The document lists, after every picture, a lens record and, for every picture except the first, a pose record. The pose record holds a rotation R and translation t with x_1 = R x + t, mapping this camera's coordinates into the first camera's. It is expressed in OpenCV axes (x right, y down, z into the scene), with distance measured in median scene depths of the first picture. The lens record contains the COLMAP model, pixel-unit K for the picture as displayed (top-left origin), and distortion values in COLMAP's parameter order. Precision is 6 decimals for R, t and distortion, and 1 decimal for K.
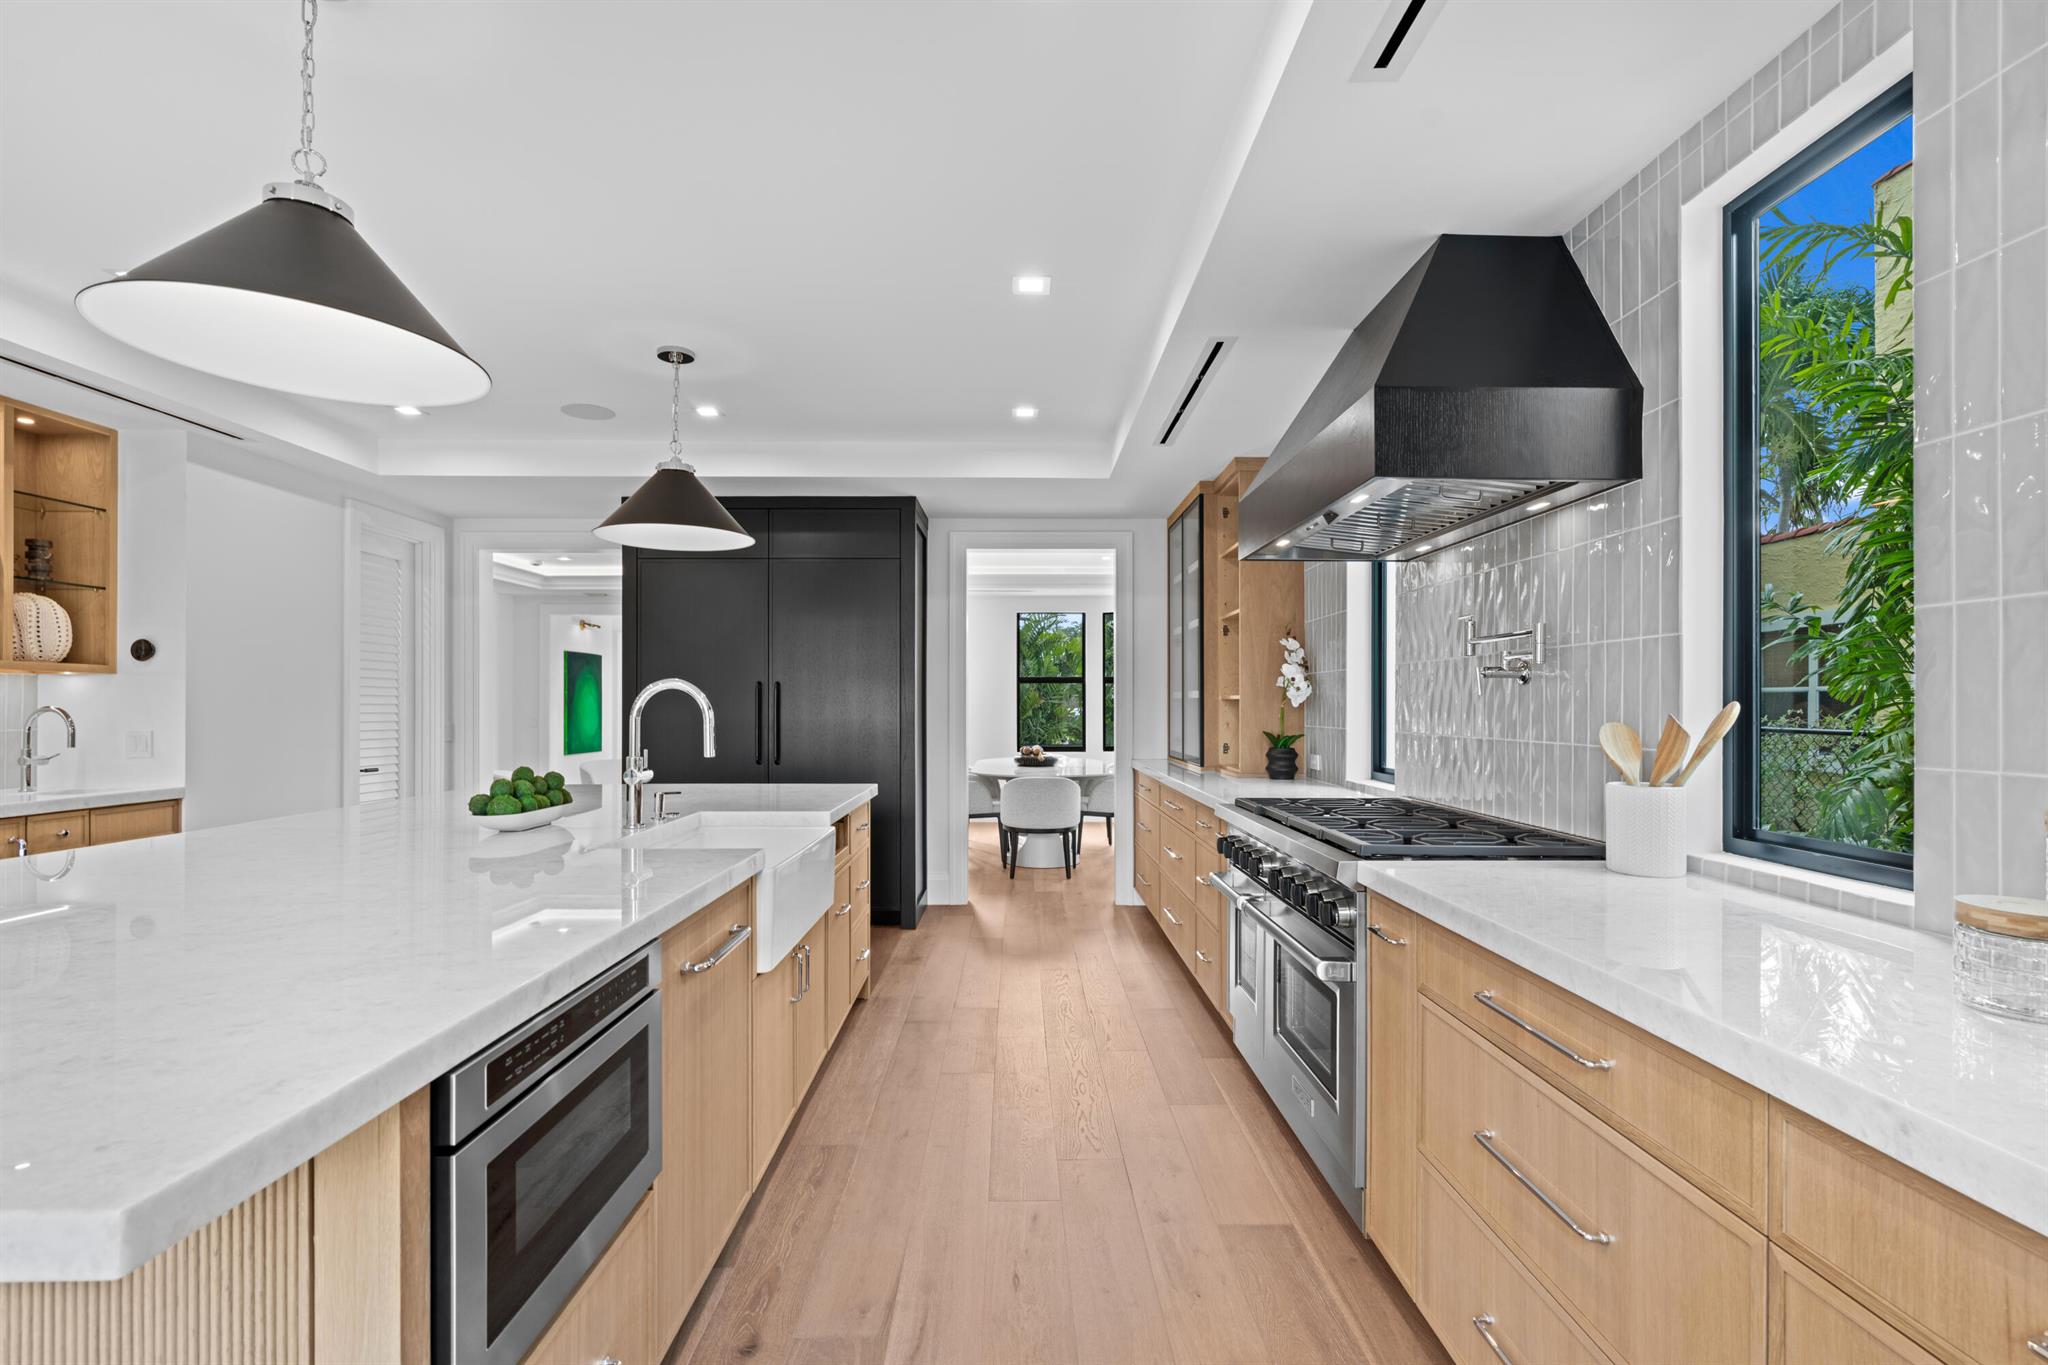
lens RADIAL K [[924.1, 0, 1030.0], [0, 924.1, 699.5], [0, 0, 1]] dist [-0.004286, 0.002394]
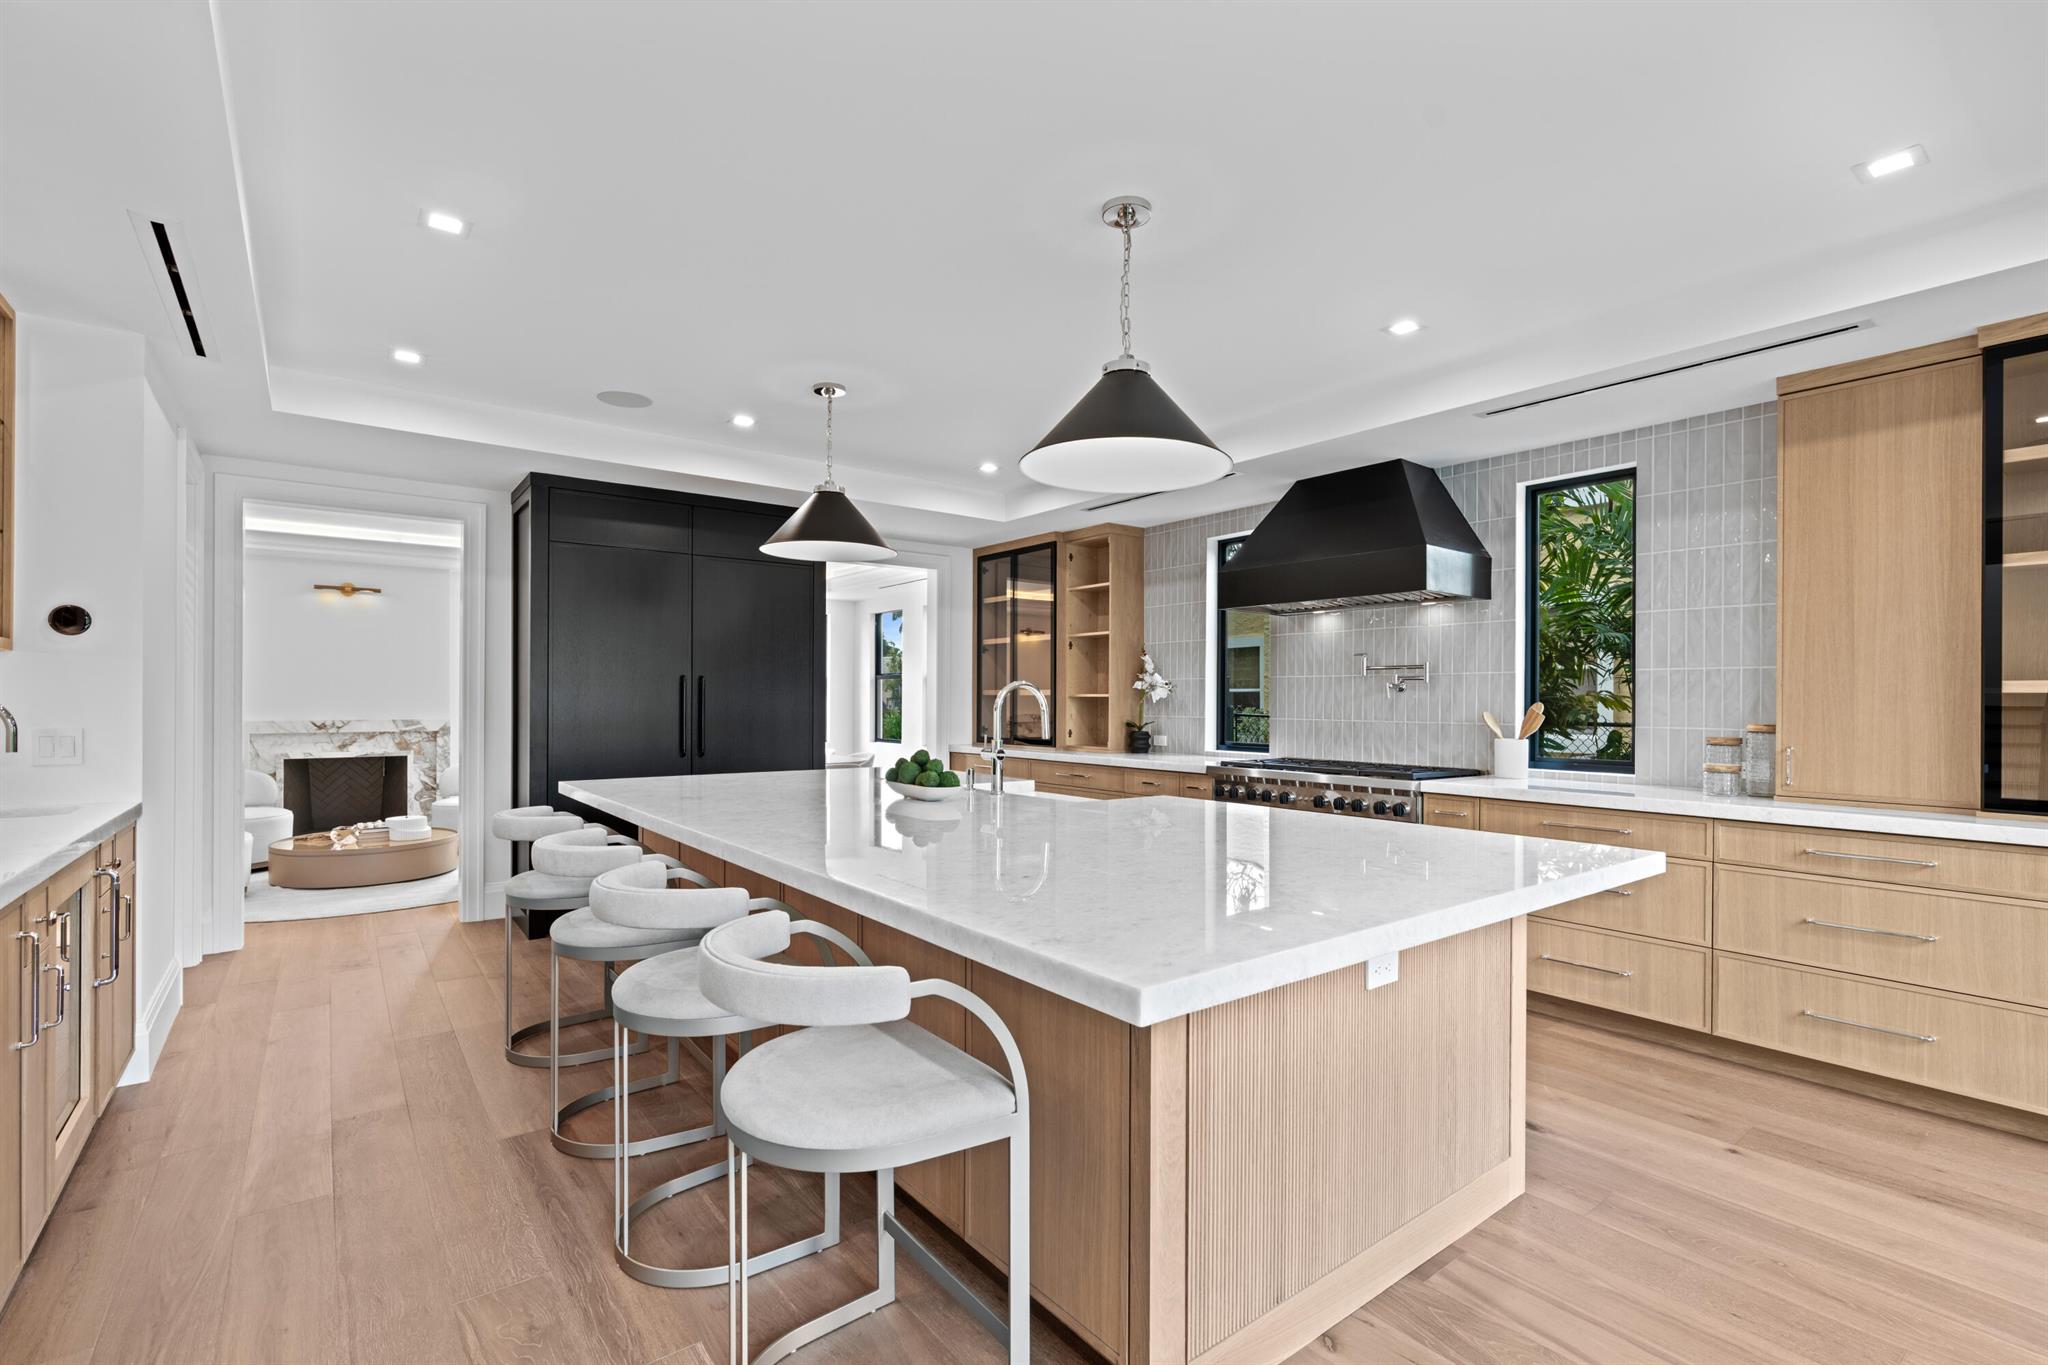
lens RADIAL K [[924.1, 0, 1030.1], [0, 924.1, 698.3], [0, 0, 1]] dist [-0.004286, 0.002394]
pose [[0.798365, 0.007219, 0.602131, -0.824856], [-0.009807, 0.999951, 0.001014, 0.001302], [-0.602094, -0.006715, 0.798397, -0.046923]]
